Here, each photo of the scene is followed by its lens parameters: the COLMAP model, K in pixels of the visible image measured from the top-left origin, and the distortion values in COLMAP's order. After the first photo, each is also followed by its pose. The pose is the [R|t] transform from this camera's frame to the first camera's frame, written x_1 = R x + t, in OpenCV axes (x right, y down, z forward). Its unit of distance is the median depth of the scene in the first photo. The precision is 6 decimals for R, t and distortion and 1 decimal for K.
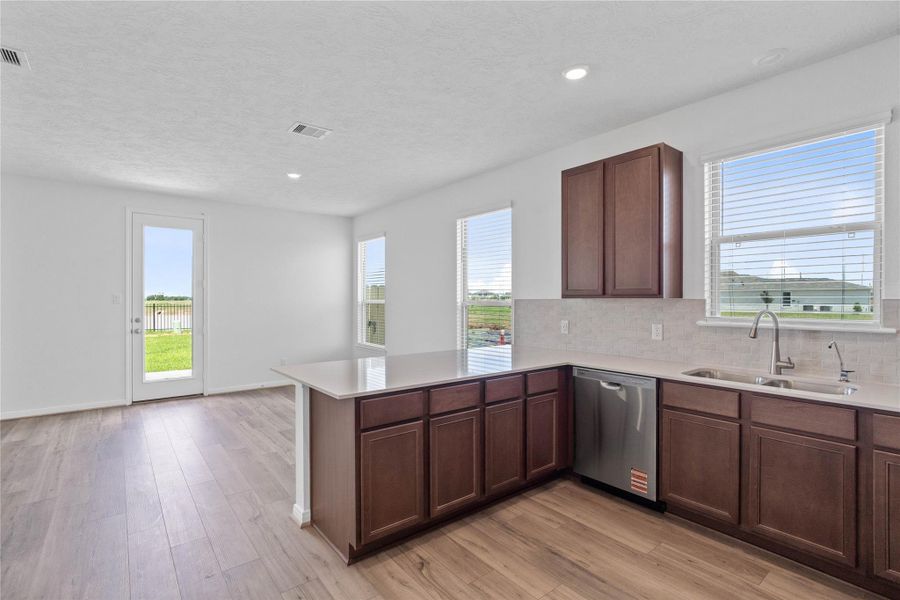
lens RADIAL K [[426.4, 0, 446.7], [0, 426.4, 298.9], [0, 0, 1]] dist [-0.006988, 0.000998]
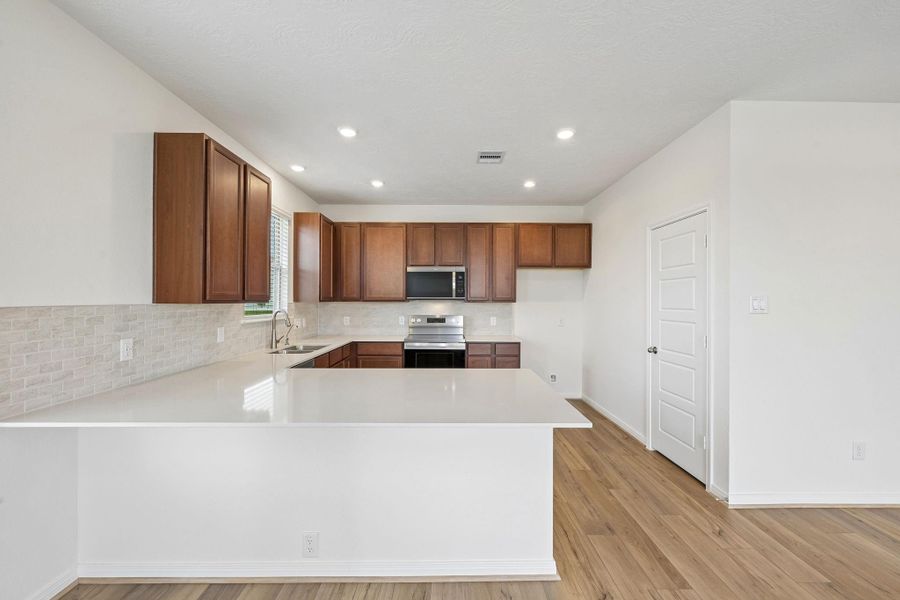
lens RADIAL K [[356.3, 0, 450.0], [0, 356.3, 300.0], [0, 0, 1]] dist [0.001051, 0.000308]
pose [[-0.790577, -0.000802, 0.612363, -0.459672], [-0.002628, 0.999994, -0.002083, -0.007691], [-0.612358, -0.003256, -0.790574, 1.247333]]
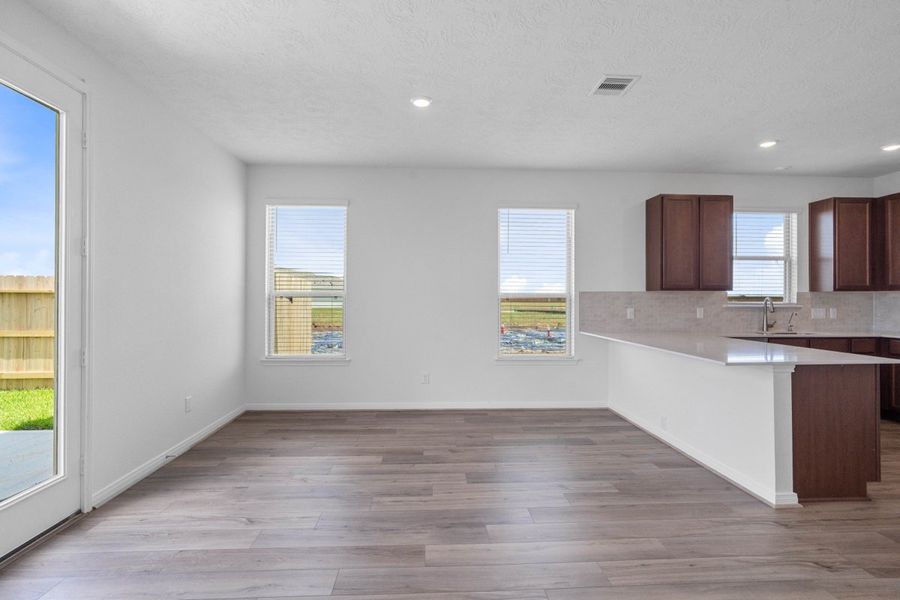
lens RADIAL K [[426.4, 0, 446.7], [0, 426.4, 298.9], [0, 0, 1]] dist [-0.006988, 0.000998]
pose [[0.576659, 0.001940, 0.816983, -1.198036], [-0.002281, 0.999997, -0.000765, 0.026902], [-0.816982, -0.001422, 0.576661, 0.795542]]
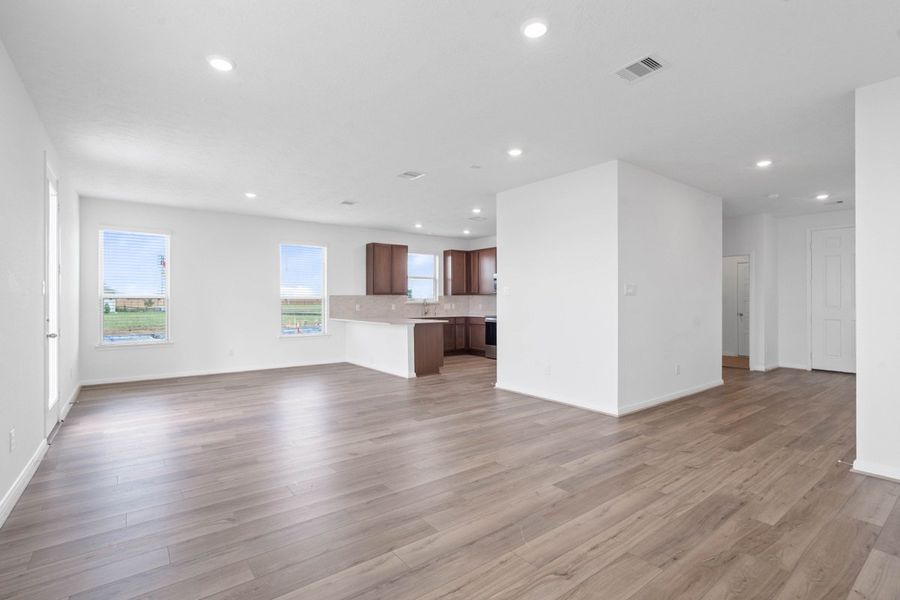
lens RADIAL K [[426.4, 0, 446.7], [0, 426.4, 298.9], [0, 0, 1]] dist [-0.006988, 0.000998]
pose [[0.018369, 0.004242, 0.999822, -2.180151], [0.004093, 0.999982, -0.004318, 0.034012], [-0.999823, 0.004172, 0.018351, 0.546269]]
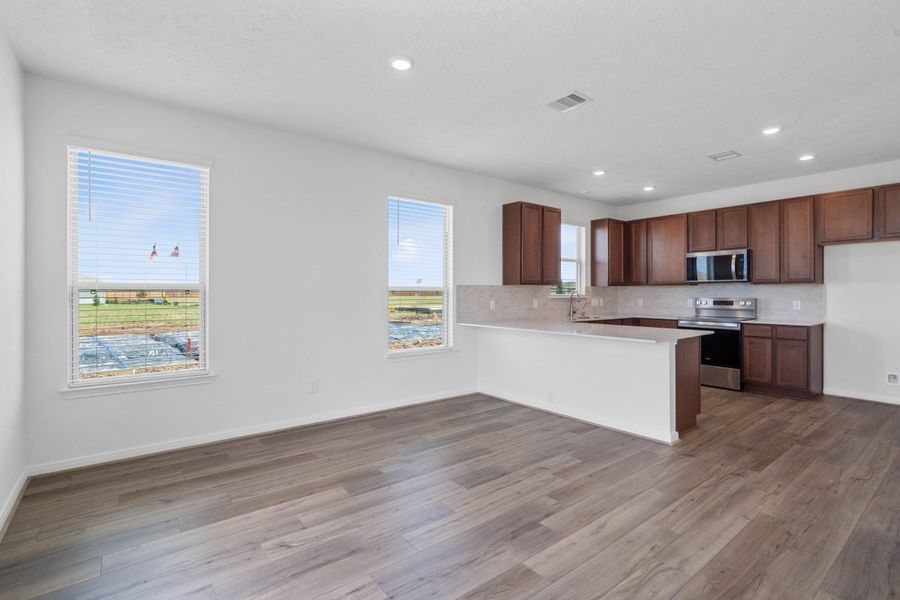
lens RADIAL K [[427.6, 0, 446.2], [0, 427.6, 295.1], [0, 0, 1]] dist [-0.011522, 0.000528]
pose [[0.004911, -0.005913, 0.999970, -1.272348], [0.001683, 0.999981, 0.005905, 0.026653], [-0.999987, 0.001654, 0.004921, 1.275797]]
